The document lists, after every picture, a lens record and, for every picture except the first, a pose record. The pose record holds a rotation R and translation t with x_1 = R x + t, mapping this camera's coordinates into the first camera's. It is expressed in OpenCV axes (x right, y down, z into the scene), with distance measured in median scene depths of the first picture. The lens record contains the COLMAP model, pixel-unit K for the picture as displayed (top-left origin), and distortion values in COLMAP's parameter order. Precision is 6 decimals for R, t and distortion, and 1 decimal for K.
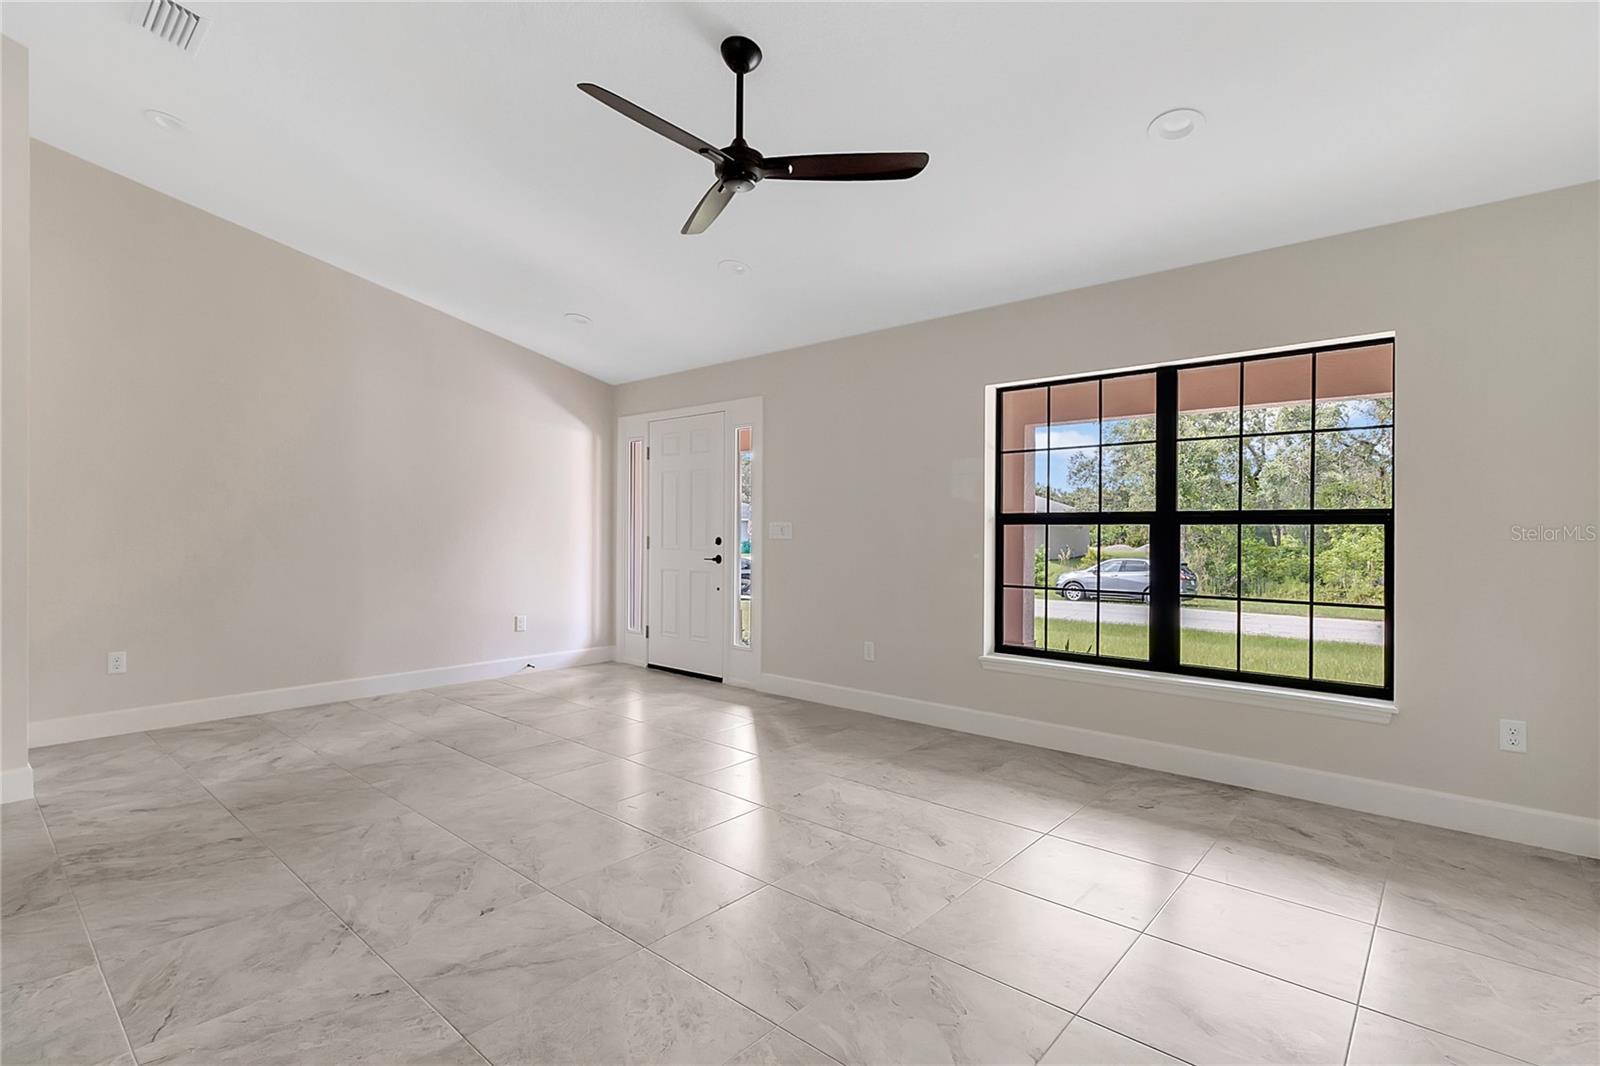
lens RADIAL K [[752.3, 0, 799.5], [0, 752.3, 528.9], [0, 0, 1]] dist [-0.003259, 0.000410]
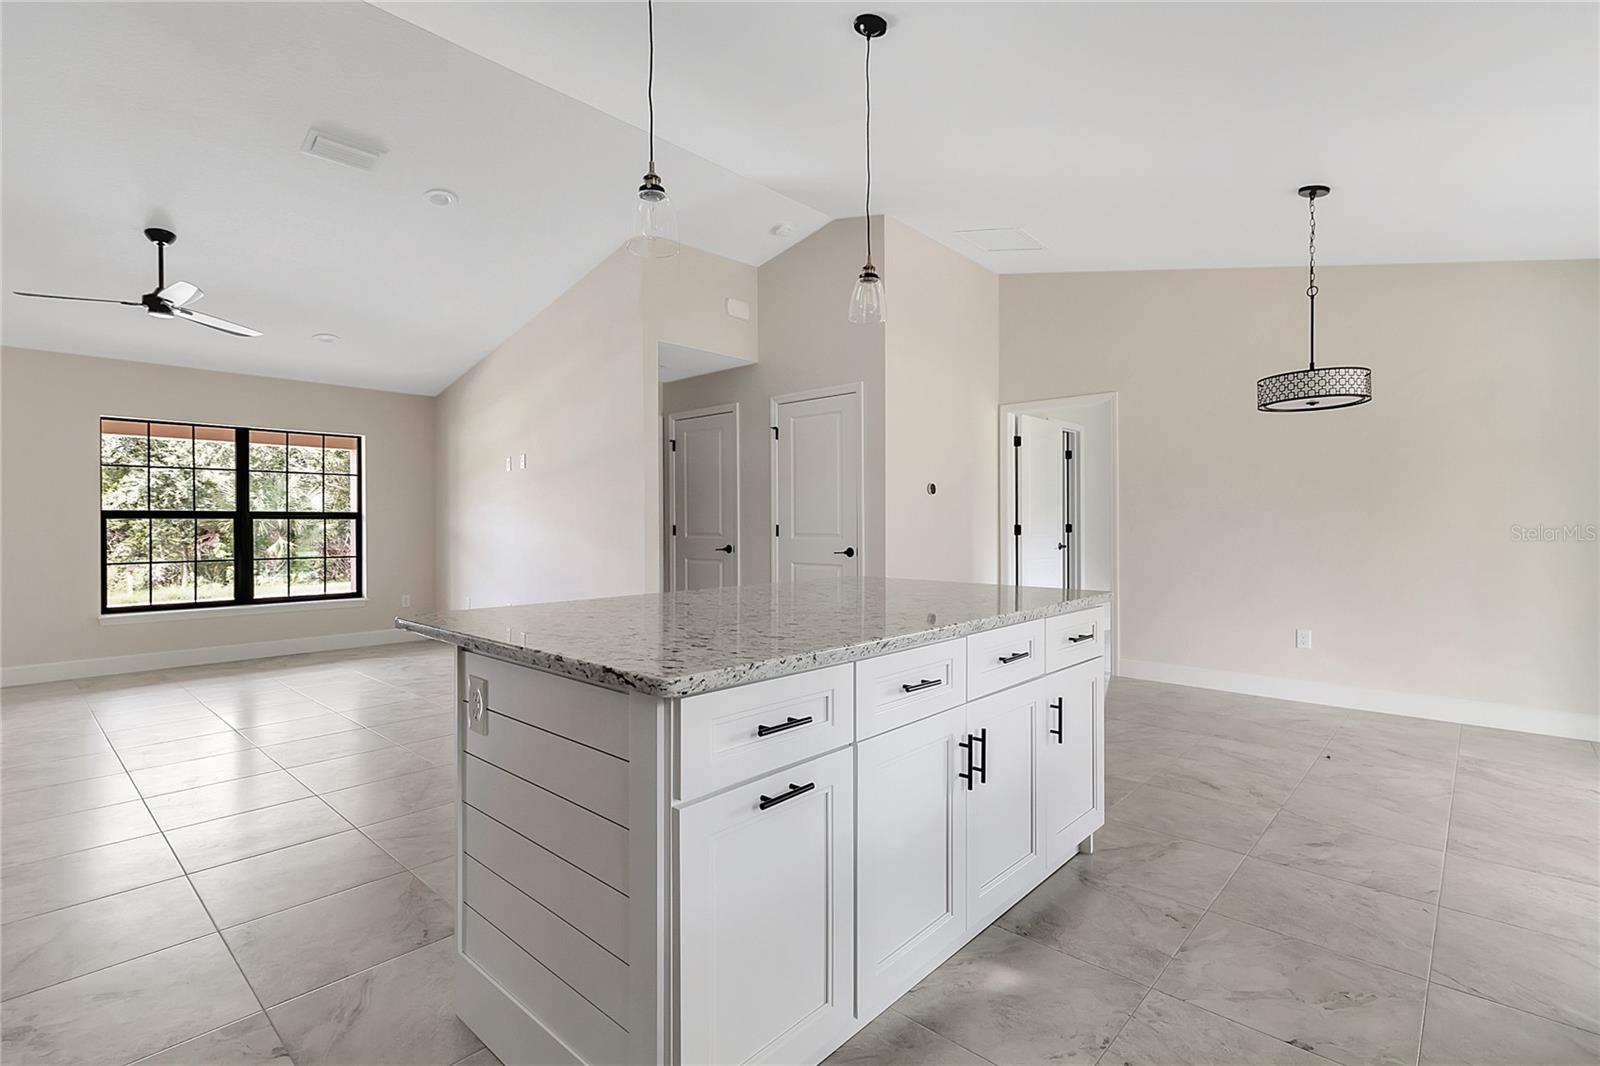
lens RADIAL K [[748.5, 0, 800.0], [0, 748.5, 533.0], [0, 0, 1]] dist [-0.002606, -0.000519]
pose [[0.019527, -0.017569, 0.999655, -1.400899], [0.000780, 0.999846, 0.017557, -0.002914], [-0.999809, 0.000437, 0.019538, -0.356228]]
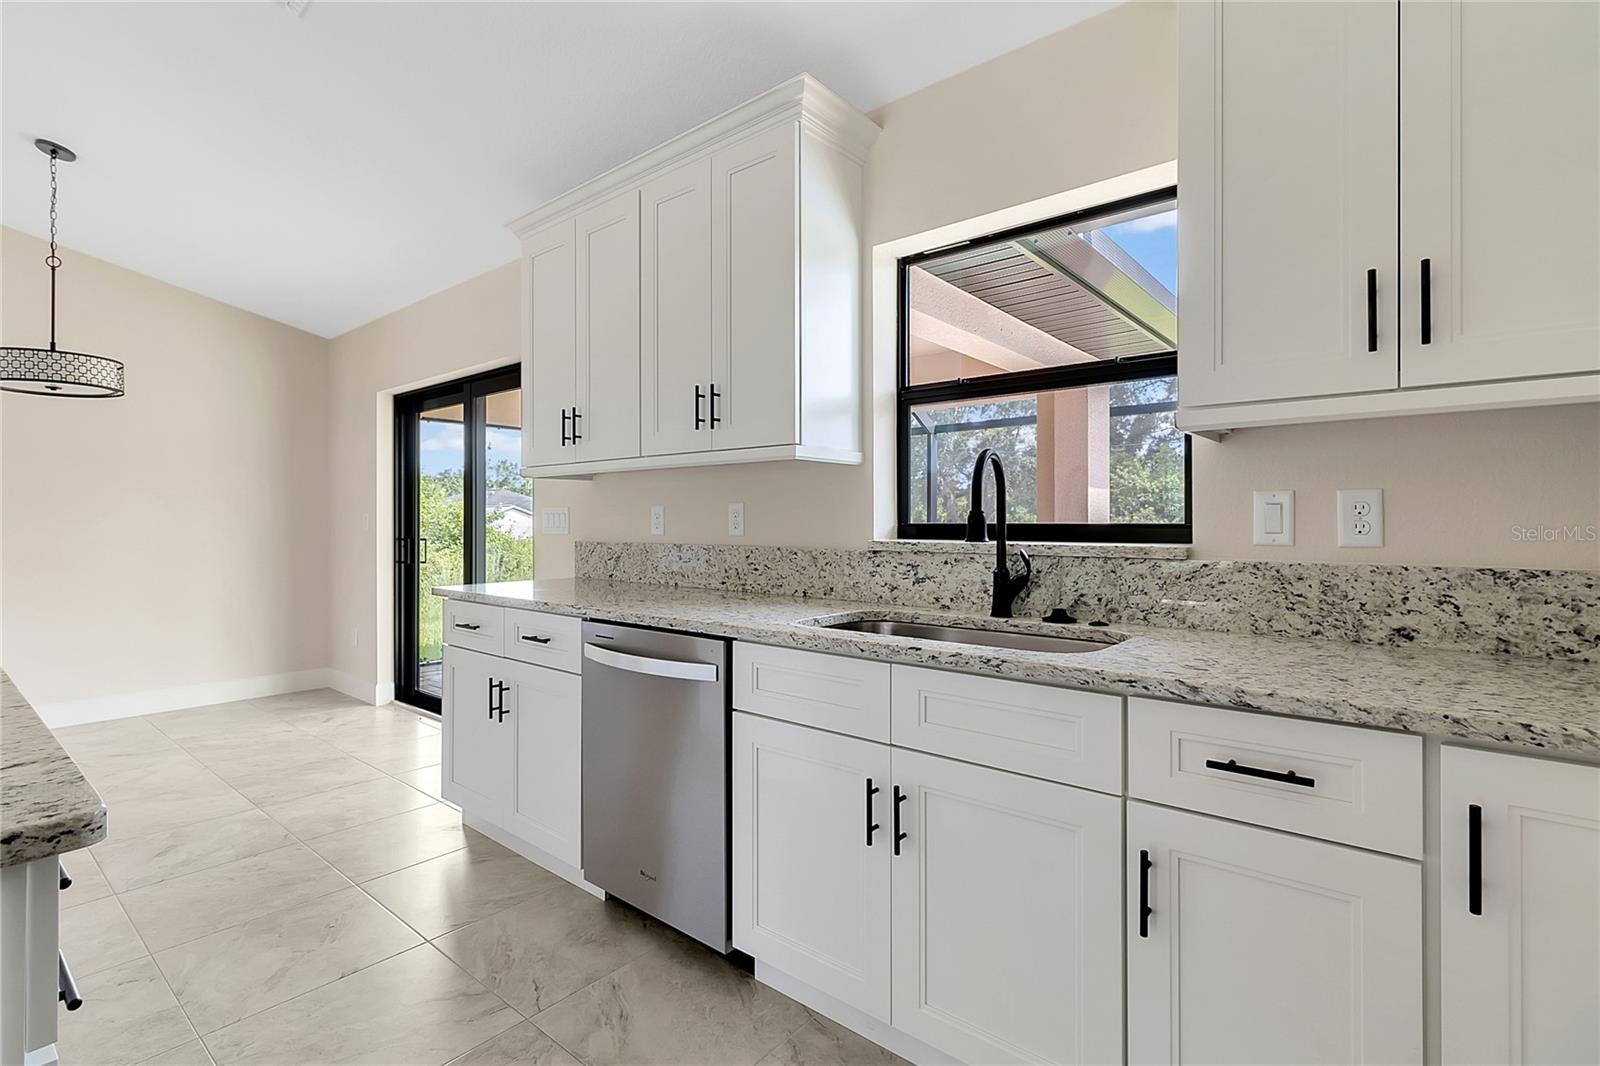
lens RADIAL K [[752.4, 0, 792.5], [0, 752.4, 521.8], [0, 0, 1]] dist [0.001394, -0.000212]
pose [[-0.999721, -0.004405, -0.023226, -1.224556], [-0.004437, 0.999989, 0.001314, -0.004501], [0.023220, 0.001417, -0.999729, -0.077915]]
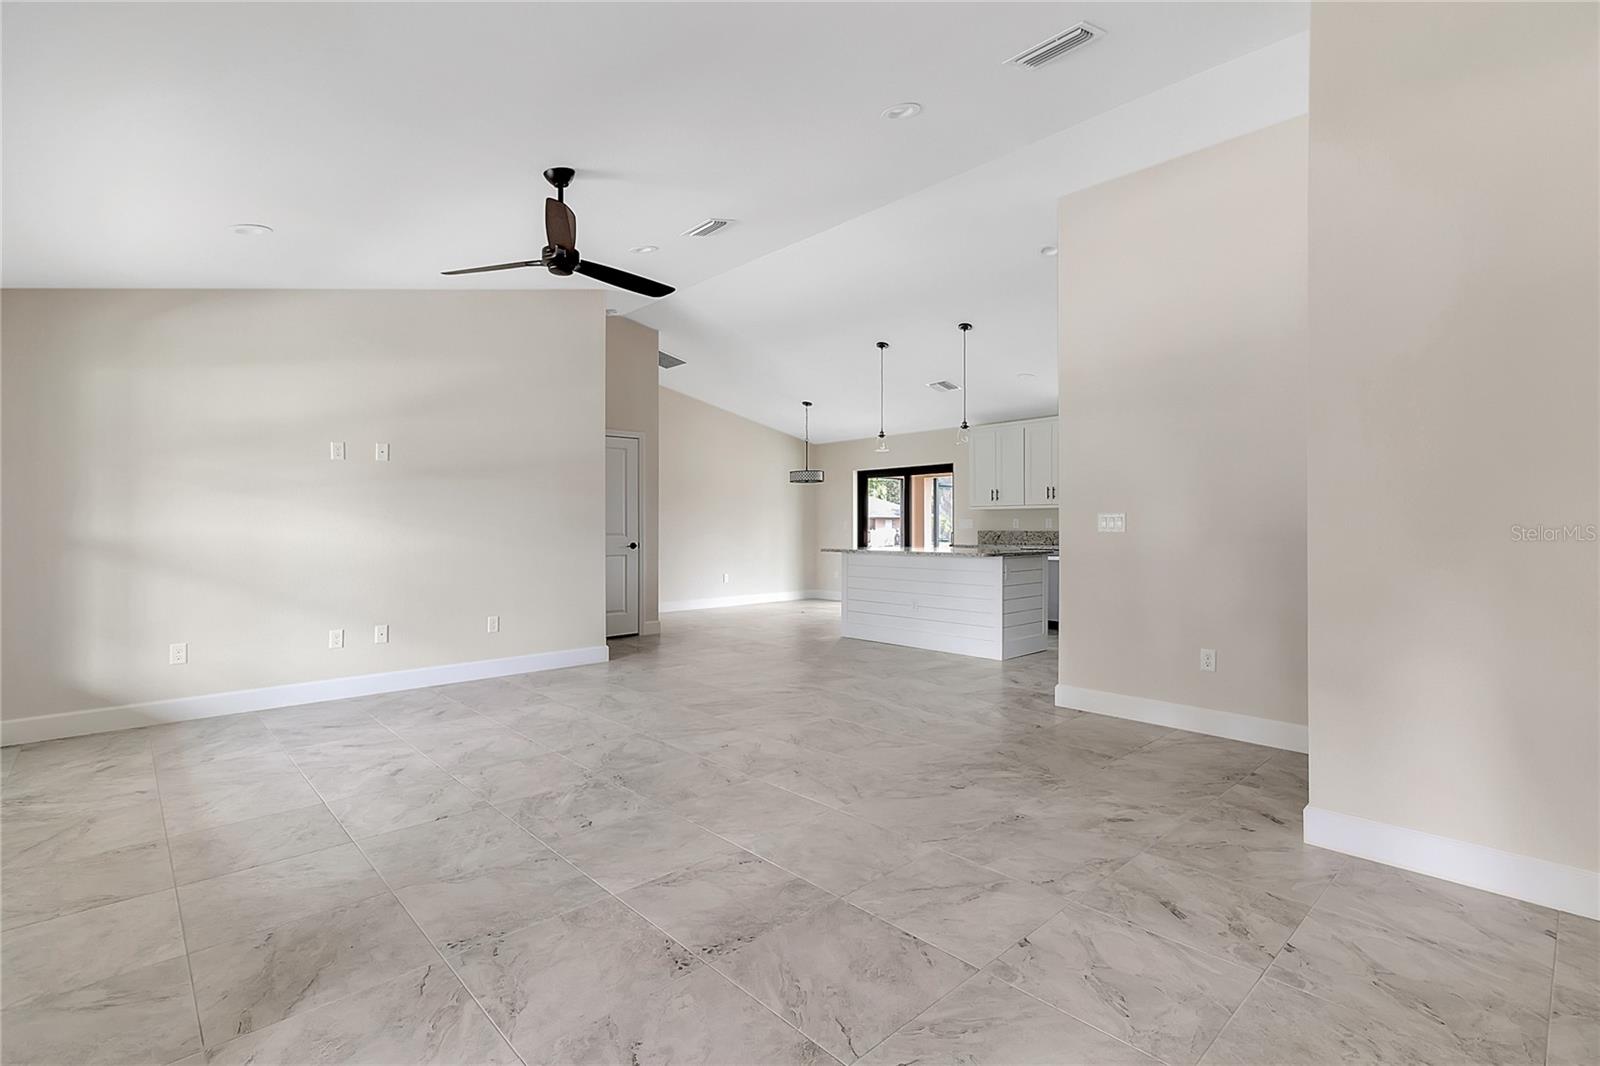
lens RADIAL K [[744.0, 0, 798.9], [0, 744.0, 528.0], [0, 0, 1]] dist [-0.001498, -0.000140]
pose [[-0.995076, -0.004037, 0.099030, -0.535184], [-0.003410, 0.999973, 0.006496, -0.003240], [-0.099053, 0.006126, -0.995063, 1.905095]]
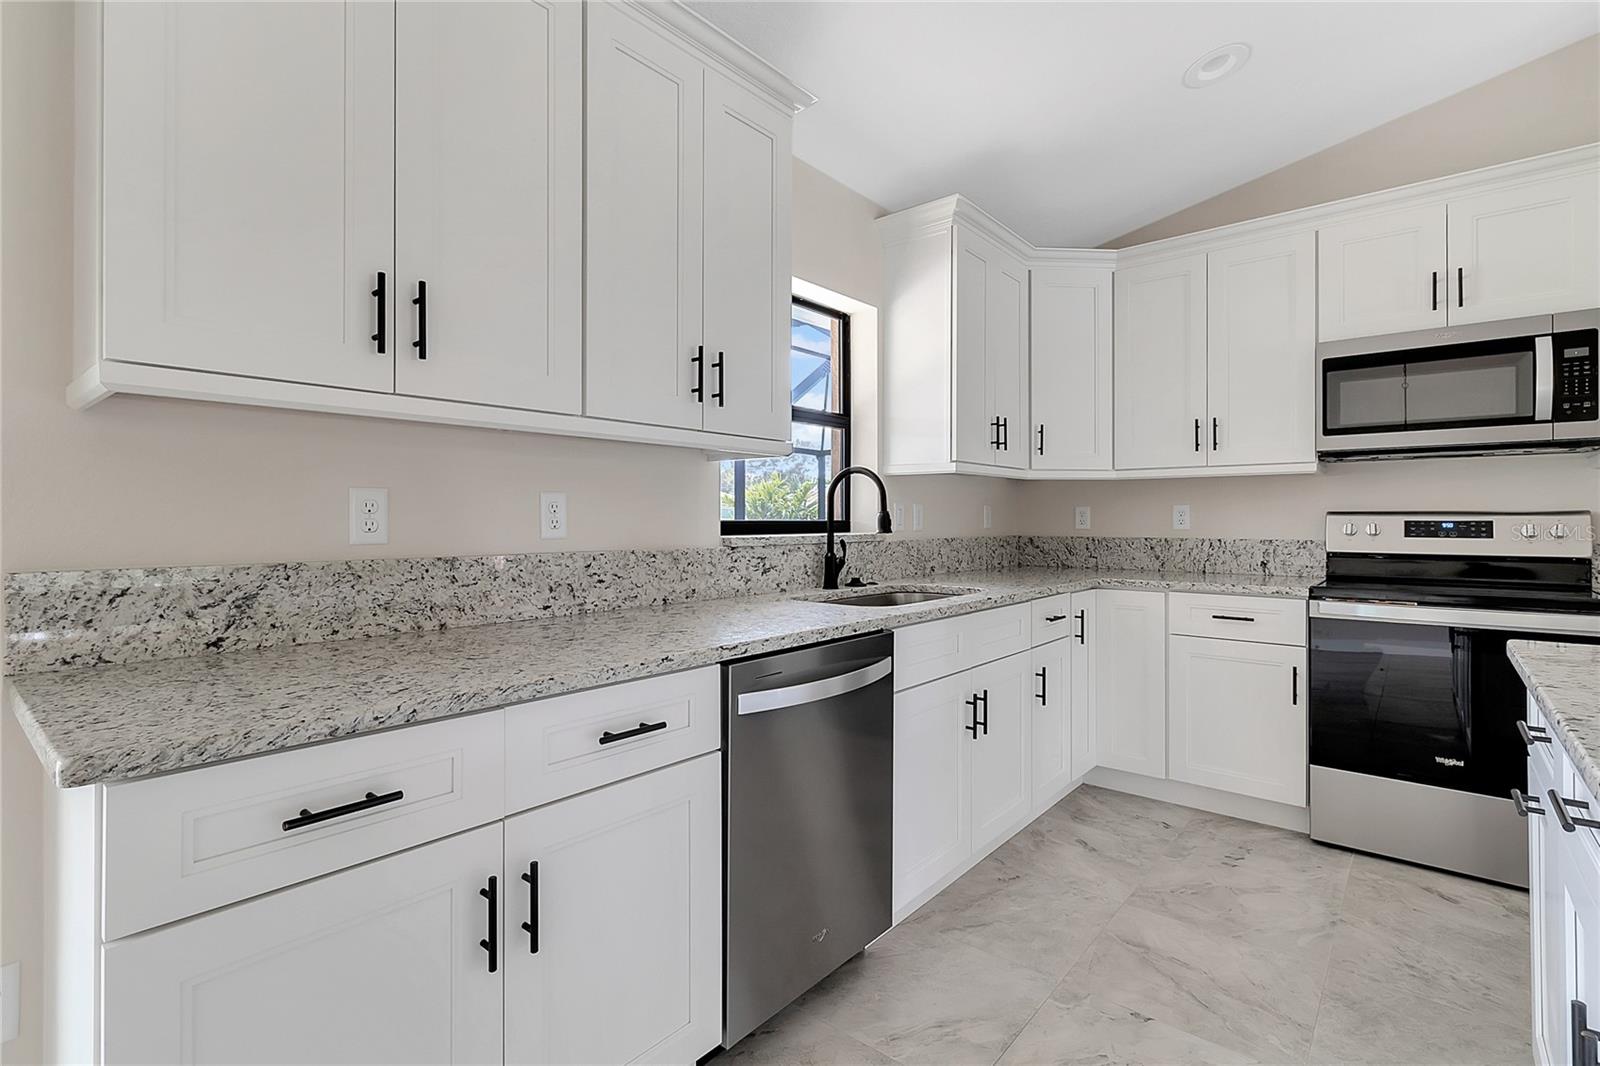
lens RADIAL K [[752.4, 0, 792.5], [0, 752.4, 521.8], [0, 0, 1]] dist [0.001394, -0.000212]
pose [[0.016419, -0.001725, -0.999864, -0.582064], [-0.000011, 0.999999, -0.001726, 0.000118], [0.999865, 0.000039, 0.016419, -0.741266]]
